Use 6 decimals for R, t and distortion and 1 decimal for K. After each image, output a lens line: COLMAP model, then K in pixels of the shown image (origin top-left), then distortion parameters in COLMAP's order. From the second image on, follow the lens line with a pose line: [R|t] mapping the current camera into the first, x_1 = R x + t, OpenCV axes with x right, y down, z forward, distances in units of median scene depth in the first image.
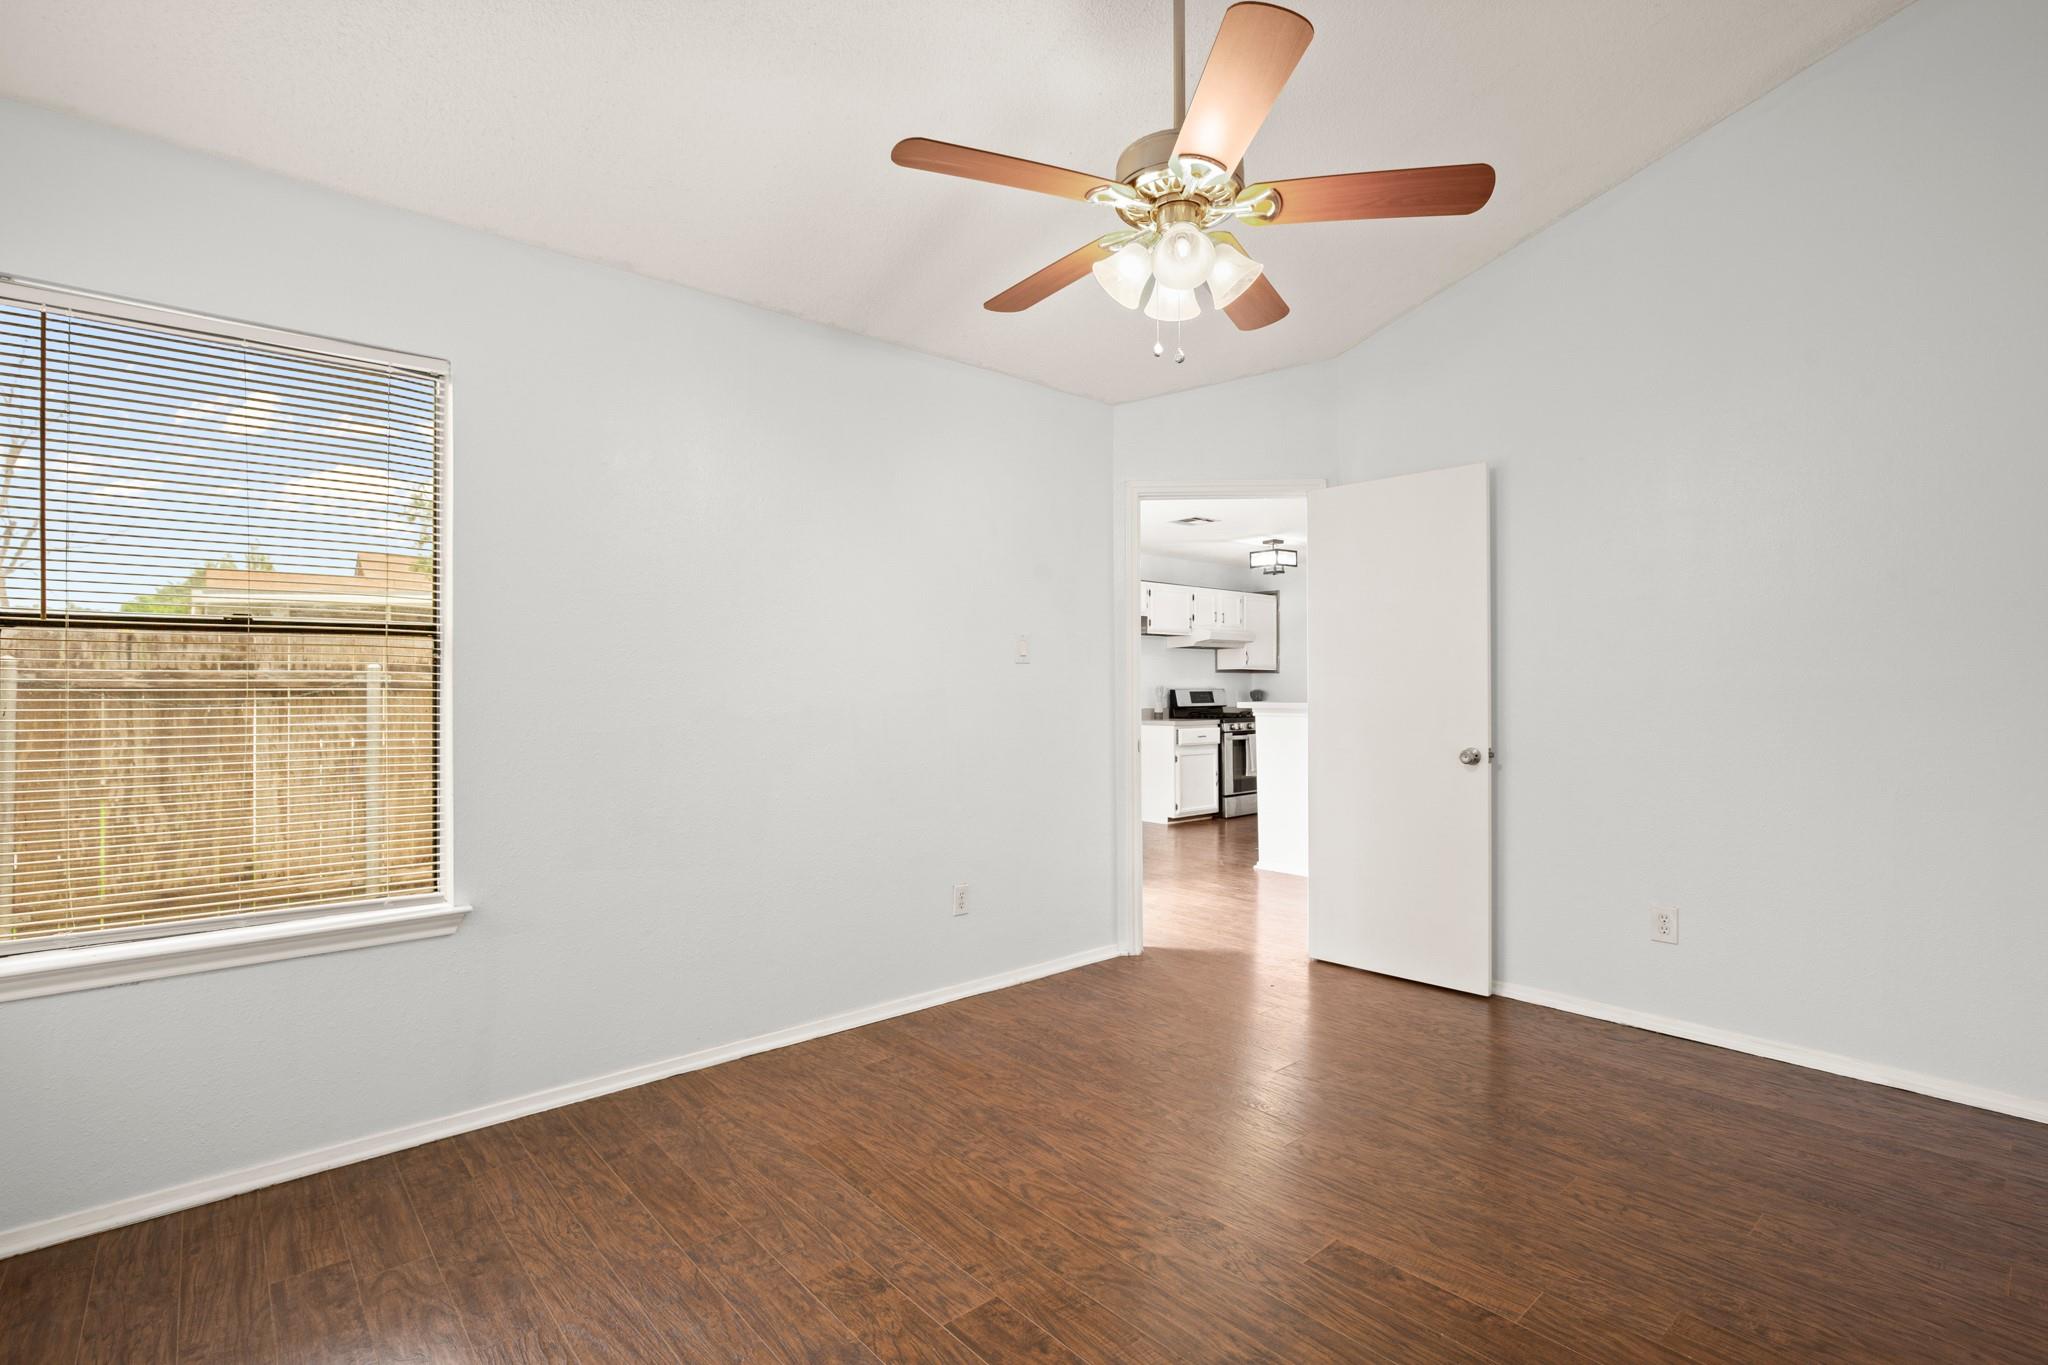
lens RADIAL K [[927.2, 0, 1032.7], [0, 927.2, 689.6], [0, 0, 1]] dist [-0.011825, 0.000332]
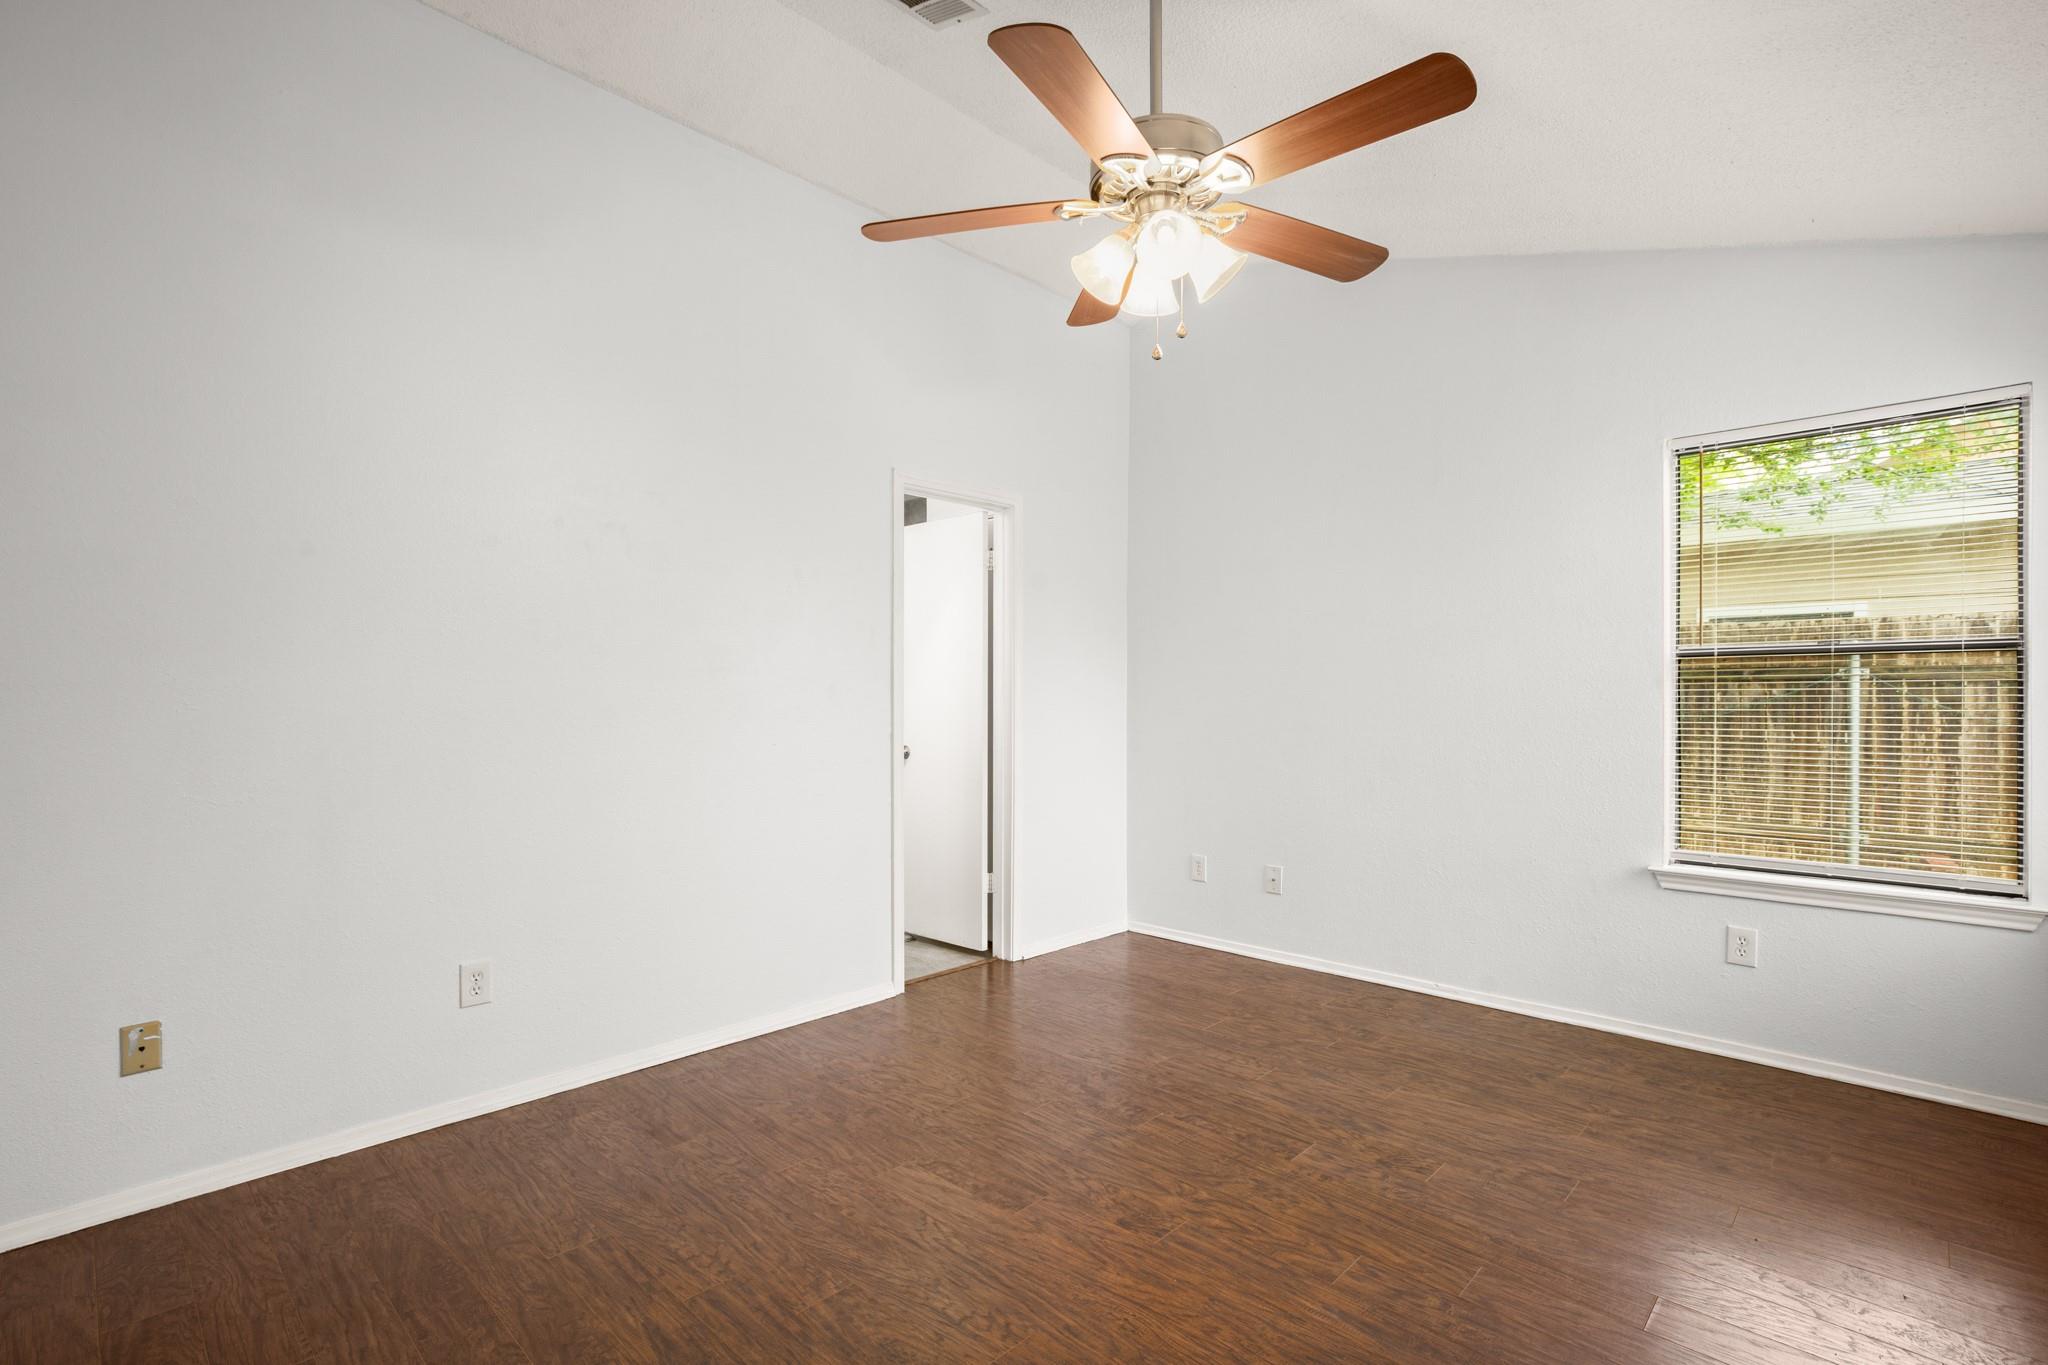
lens RADIAL K [[927.2, 0, 1032.7], [0, 927.2, 689.6], [0, 0, 1]] dist [-0.011825, 0.000332]
pose [[-0.996171, 0.004406, -0.087317, 0.387640], [0.005145, 0.999953, -0.008237, -0.003112], [0.087276, -0.008655, -0.996147, 2.019574]]
